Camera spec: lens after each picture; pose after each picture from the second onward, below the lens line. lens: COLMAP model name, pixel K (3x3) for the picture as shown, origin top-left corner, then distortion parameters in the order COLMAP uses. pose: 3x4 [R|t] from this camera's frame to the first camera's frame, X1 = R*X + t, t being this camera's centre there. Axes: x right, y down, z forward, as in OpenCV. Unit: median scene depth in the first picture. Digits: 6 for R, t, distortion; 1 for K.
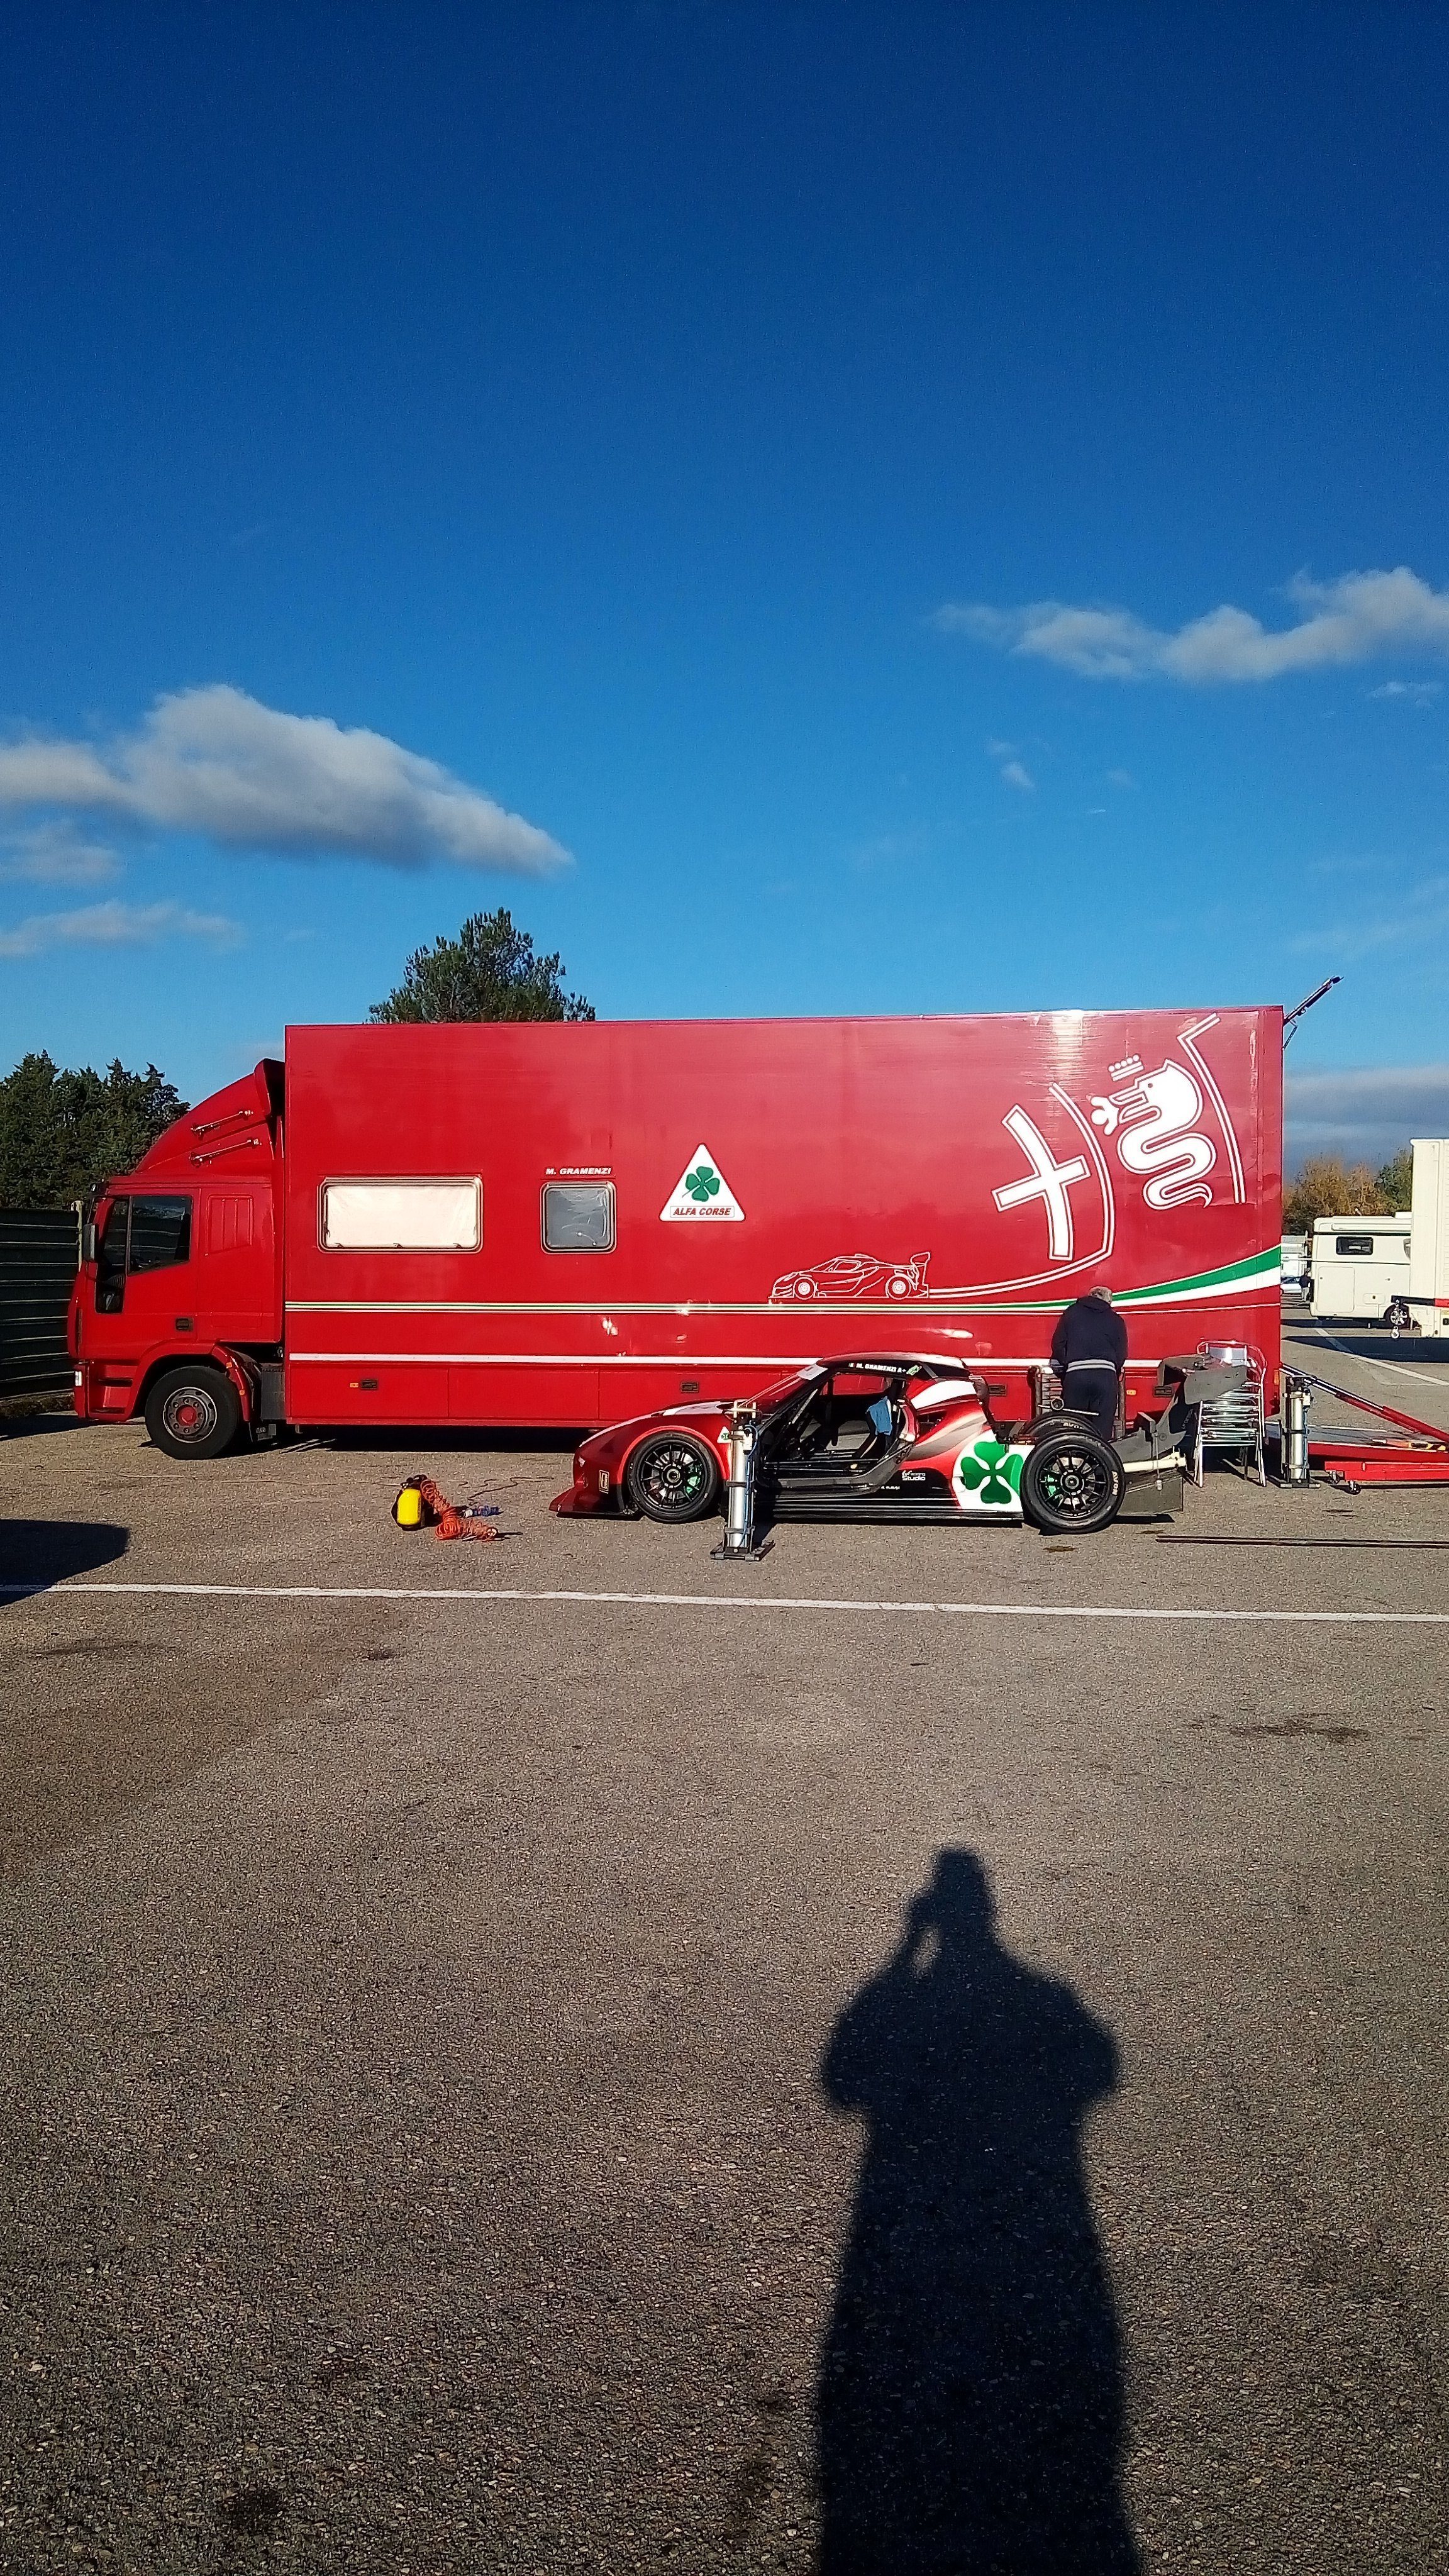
lens RADIAL K [[1921.6, 0, 724.5], [0, 1921.6, 1288.0], [0, 0, 1]] dist [-0.001023, -0.002171]
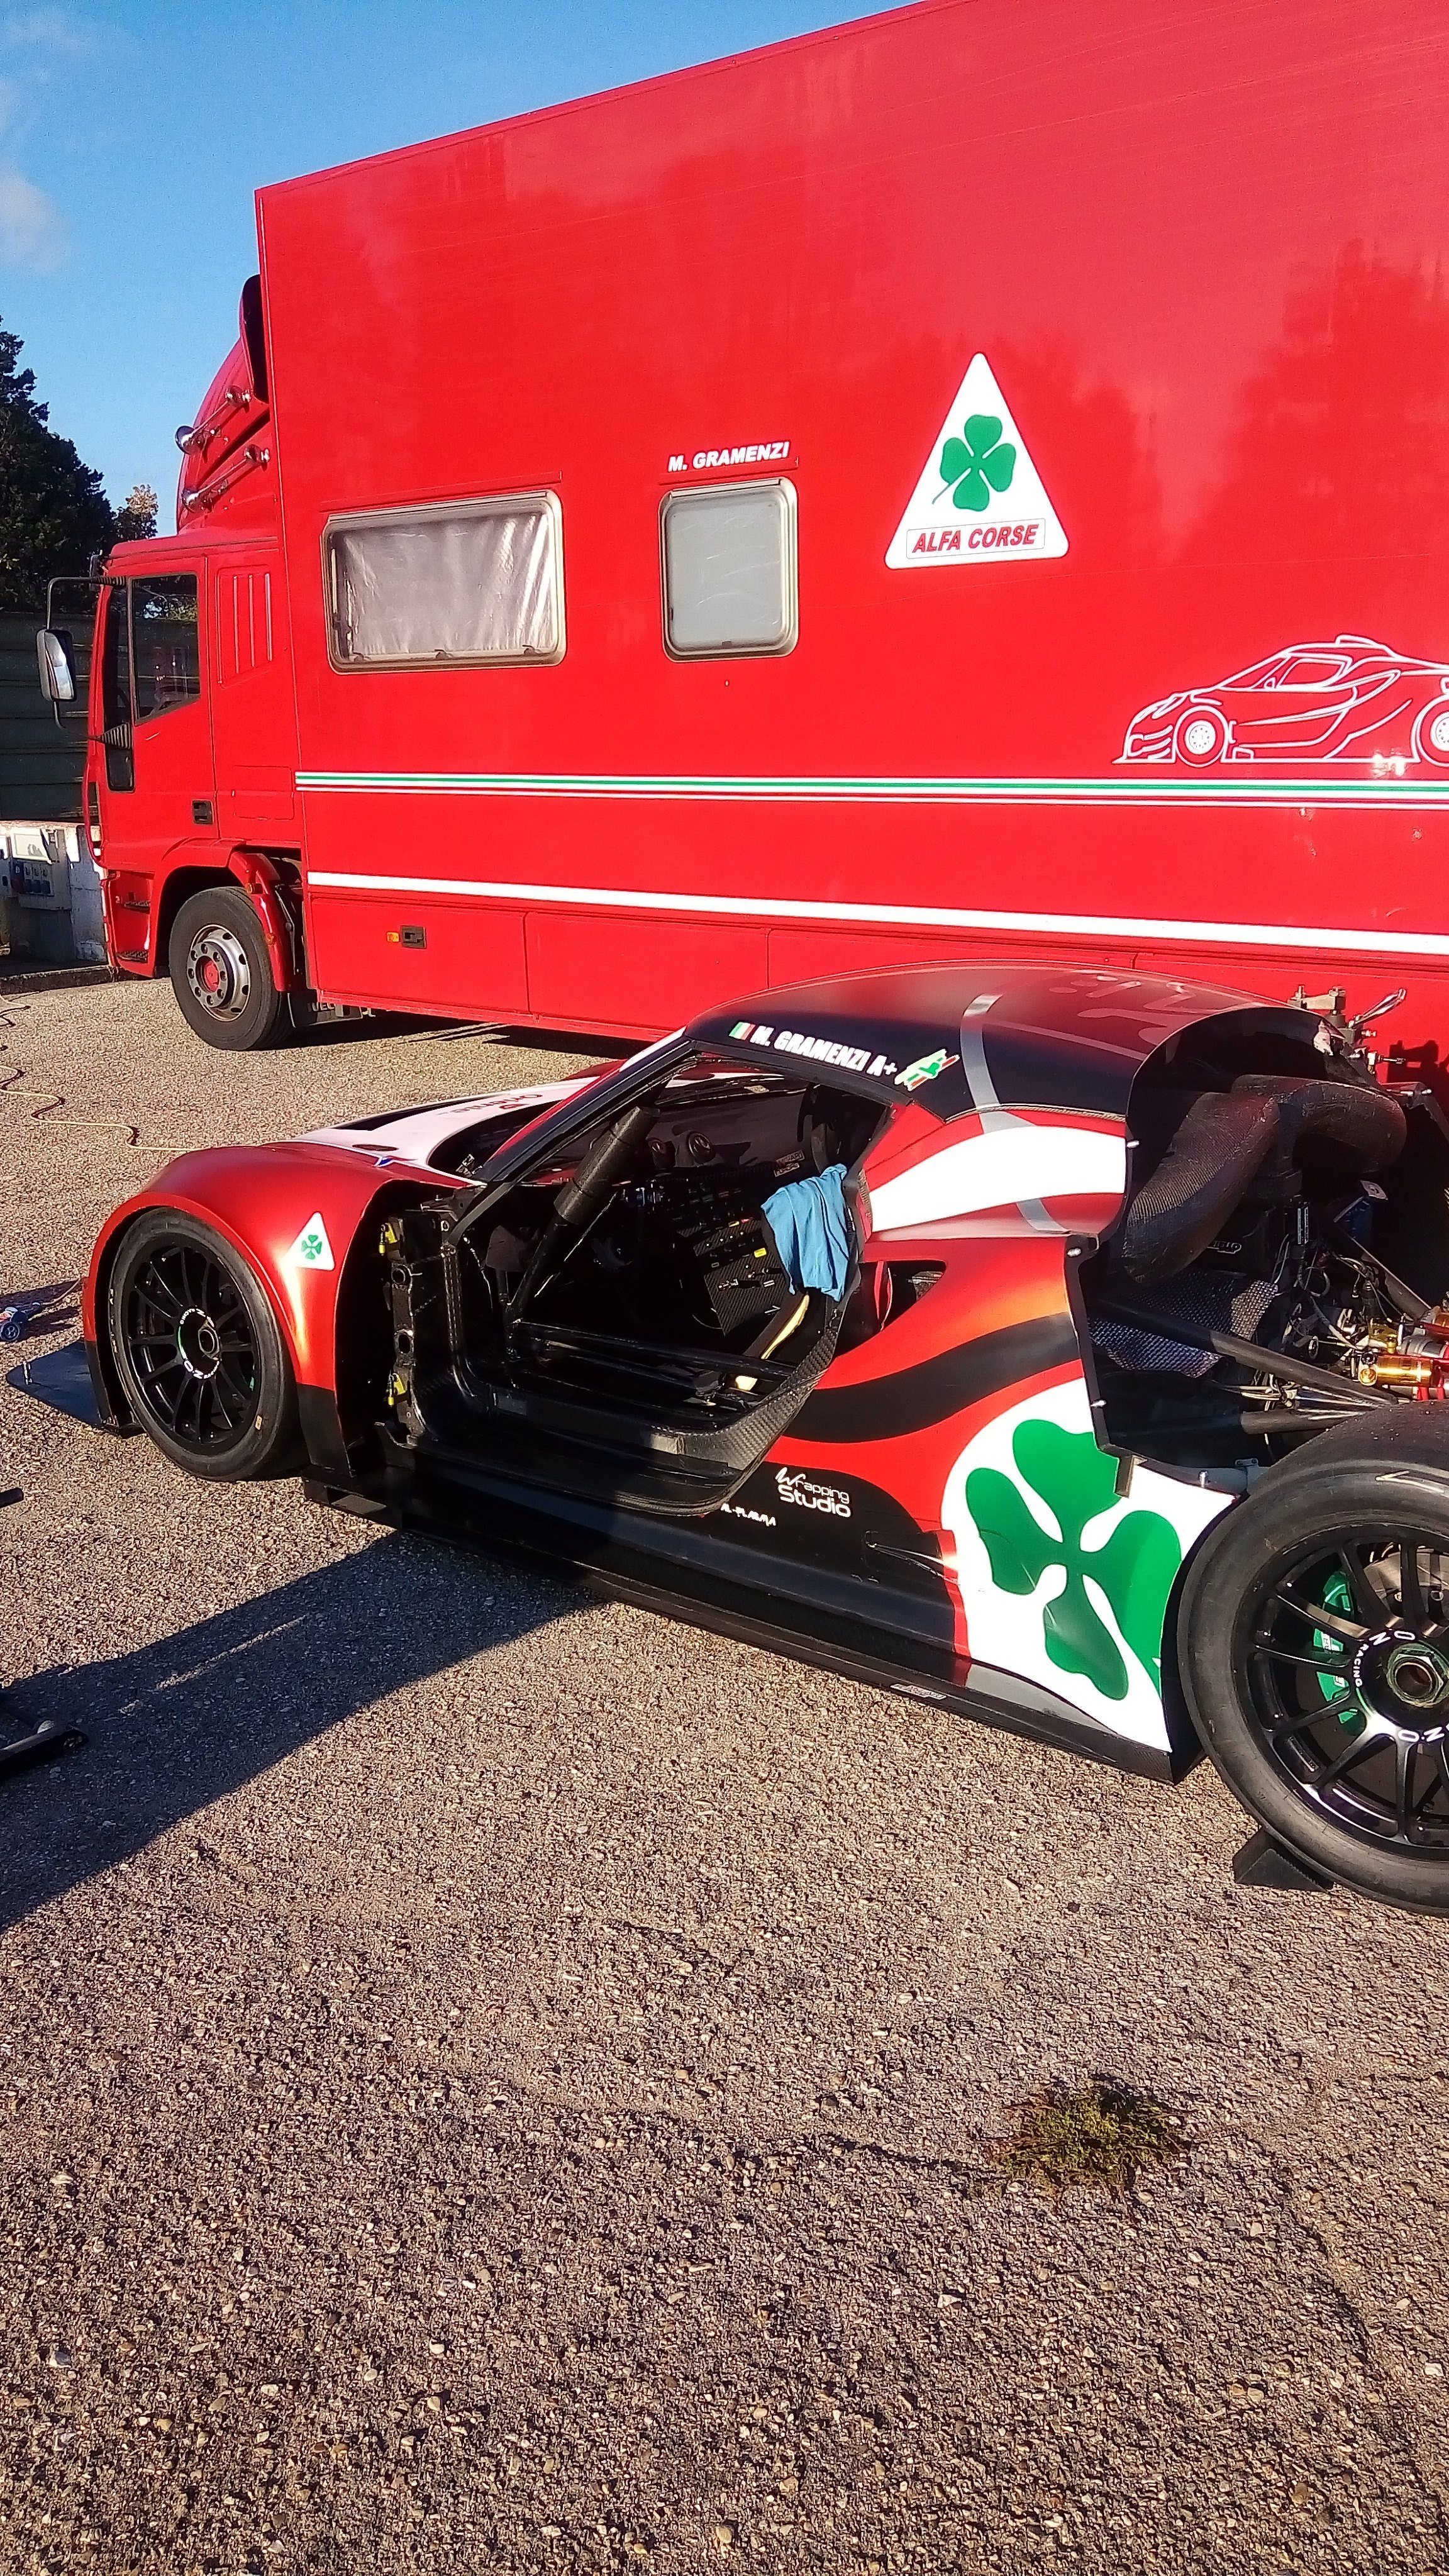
lens RADIAL K [[1921.6, 0, 724.5], [0, 1921.6, 1288.0], [0, 0, 1]] dist [-0.001023, -0.002171]
pose [[0.850947, 0.136112, -0.507309, 0.167143], [0.008829, 0.961998, 0.272915, 0.000458], [0.525177, -0.236715, 0.817407, 0.611736]]
